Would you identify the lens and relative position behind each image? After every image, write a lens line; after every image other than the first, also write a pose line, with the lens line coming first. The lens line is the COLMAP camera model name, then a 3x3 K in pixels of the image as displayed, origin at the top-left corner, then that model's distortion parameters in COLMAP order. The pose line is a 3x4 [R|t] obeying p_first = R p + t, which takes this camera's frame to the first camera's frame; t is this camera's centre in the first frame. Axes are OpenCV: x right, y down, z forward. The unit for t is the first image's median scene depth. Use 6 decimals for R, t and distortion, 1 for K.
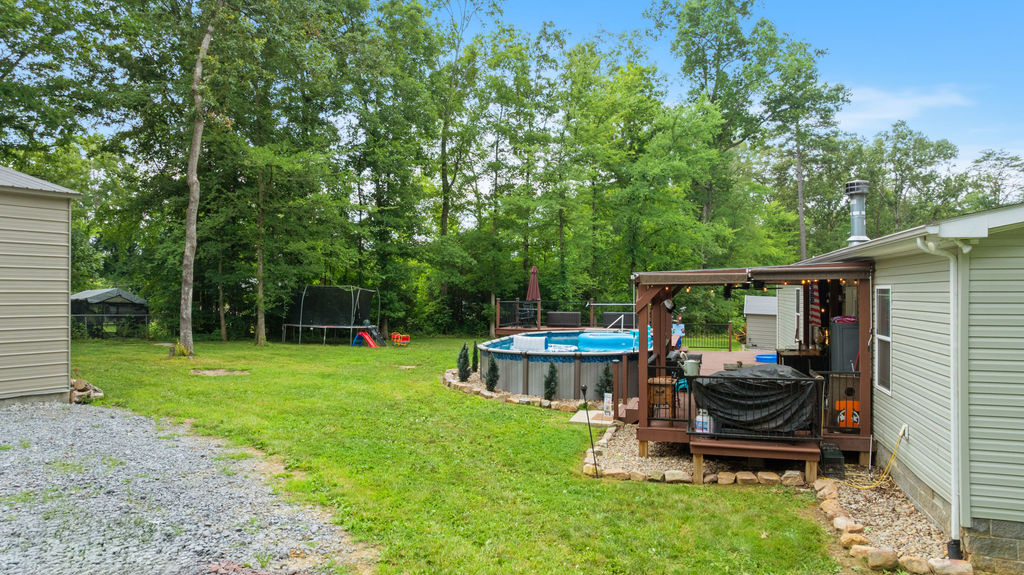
lens RADIAL K [[674.5, 0, 514.2], [0, 674.5, 289.5], [0, 0, 1]] dist [-0.001964, -0.000237]
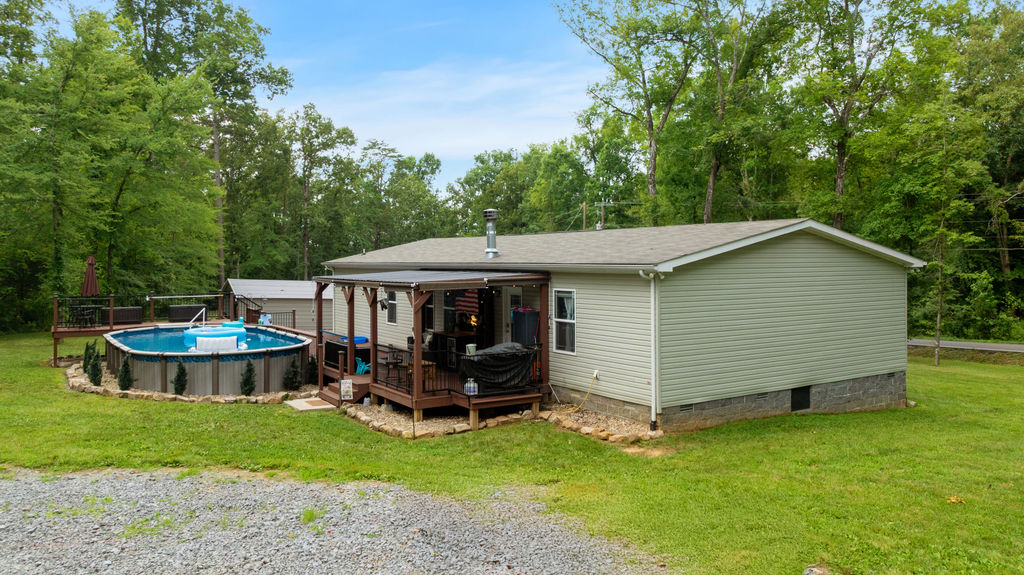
lens RADIAL K [[735.9, 0, 512.6], [0, 735.9, 283.4], [0, 0, 1]] dist [-0.017817, 0.003441]
pose [[0.680351, -0.024905, 0.732463, -0.796096], [0.004811, 0.999553, 0.029518, -0.067942], [-0.732871, -0.016558, 0.680167, -0.112641]]
